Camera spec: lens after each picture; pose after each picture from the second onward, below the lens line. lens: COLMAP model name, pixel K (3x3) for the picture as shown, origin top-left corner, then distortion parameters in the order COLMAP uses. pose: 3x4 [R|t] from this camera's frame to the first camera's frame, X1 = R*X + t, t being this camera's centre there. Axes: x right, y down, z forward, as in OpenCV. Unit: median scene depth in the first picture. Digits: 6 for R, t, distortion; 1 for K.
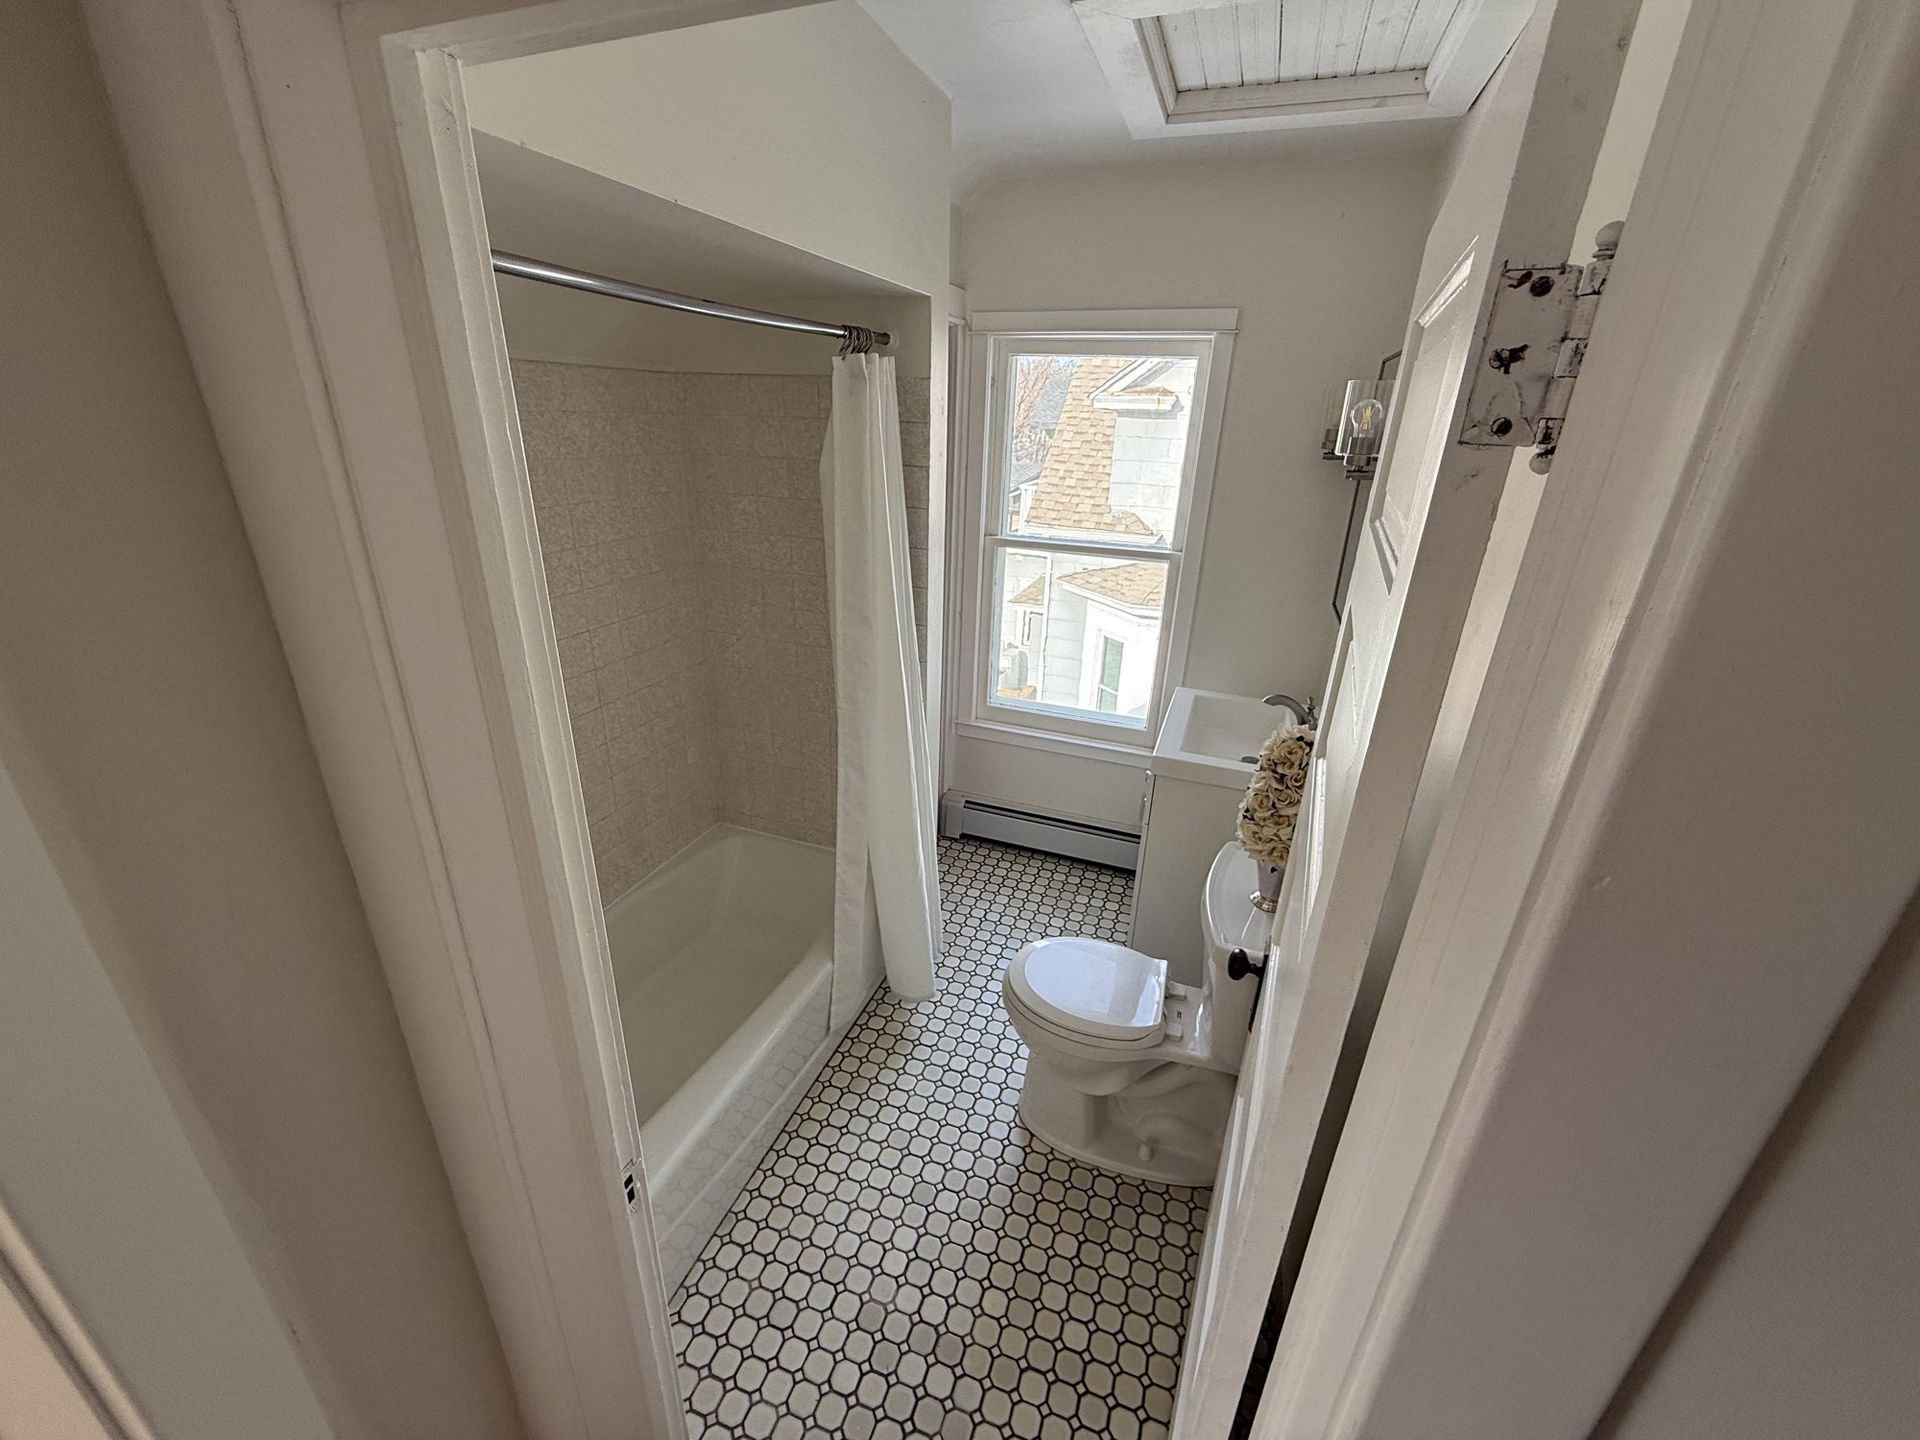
lens RADIAL K [[768.1, 0, 957.1], [0, 768.1, 721.8], [0, 0, 1]] dist [0.000048, -0.000272]
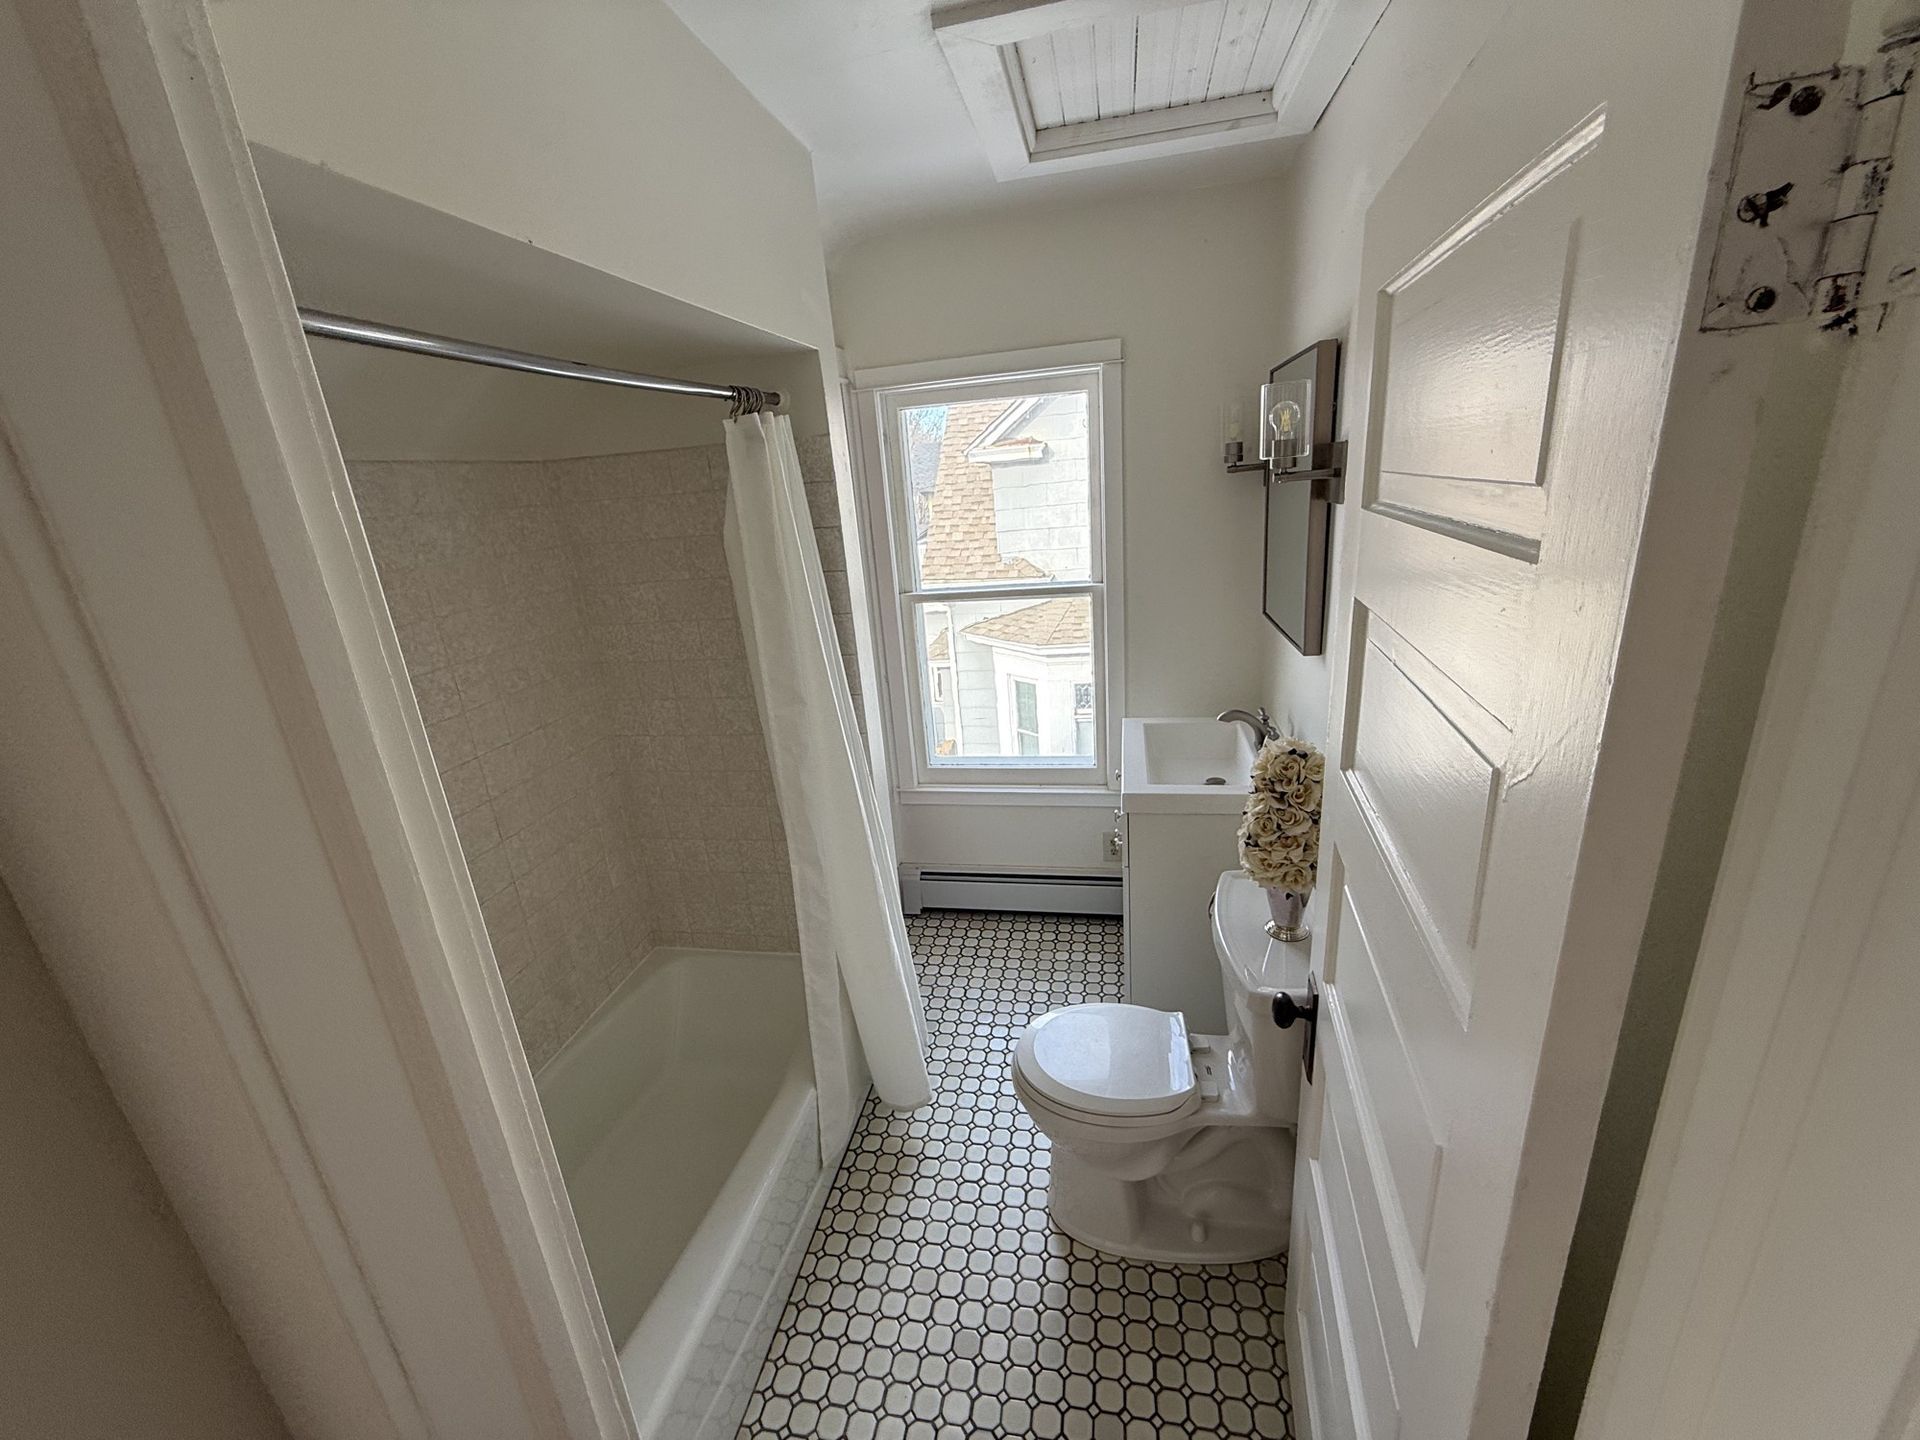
lens RADIAL K [[768.1, 0, 958.7], [0, 768.1, 721.2], [0, 0, 1]] dist [0.000048, -0.000272]
pose [[0.981253, -0.152093, 0.118369, -0.045163], [0.160864, 0.984603, -0.068409, -0.012600], [-0.106142, 0.086168, 0.990610, 0.084969]]
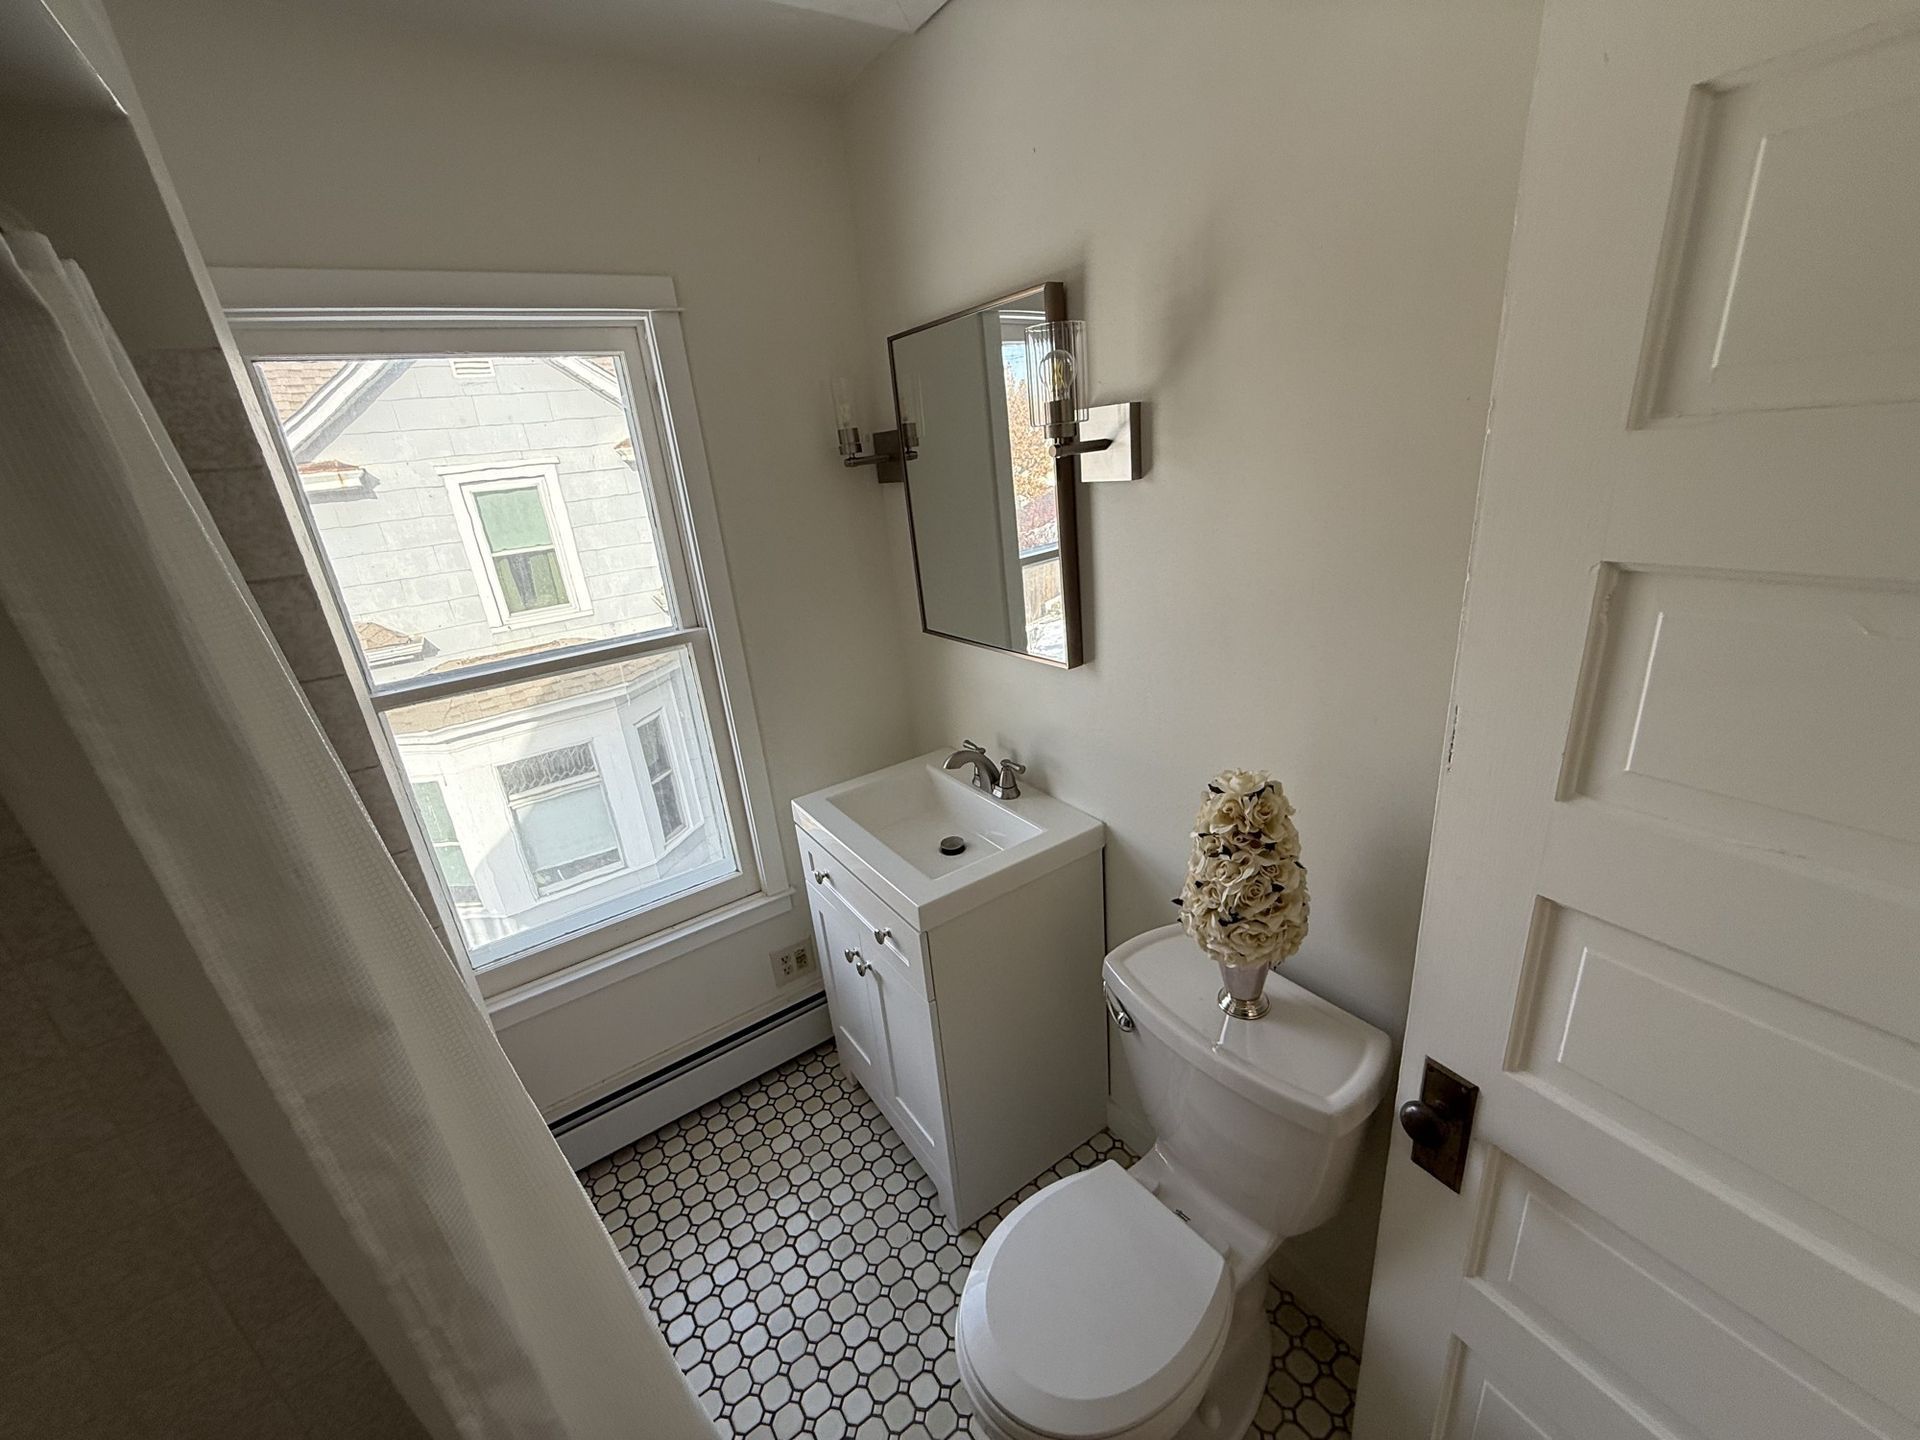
lens RADIAL K [[768.1, 0, 962.0], [0, 768.1, 720.8], [0, 0, 1]] dist [0.000048, -0.000272]
pose [[0.568508, -0.357668, 0.740859, -0.173610], [0.410790, 0.903660, 0.121040, -0.183491], [-0.712776, 0.235525, 0.660664, 0.544410]]
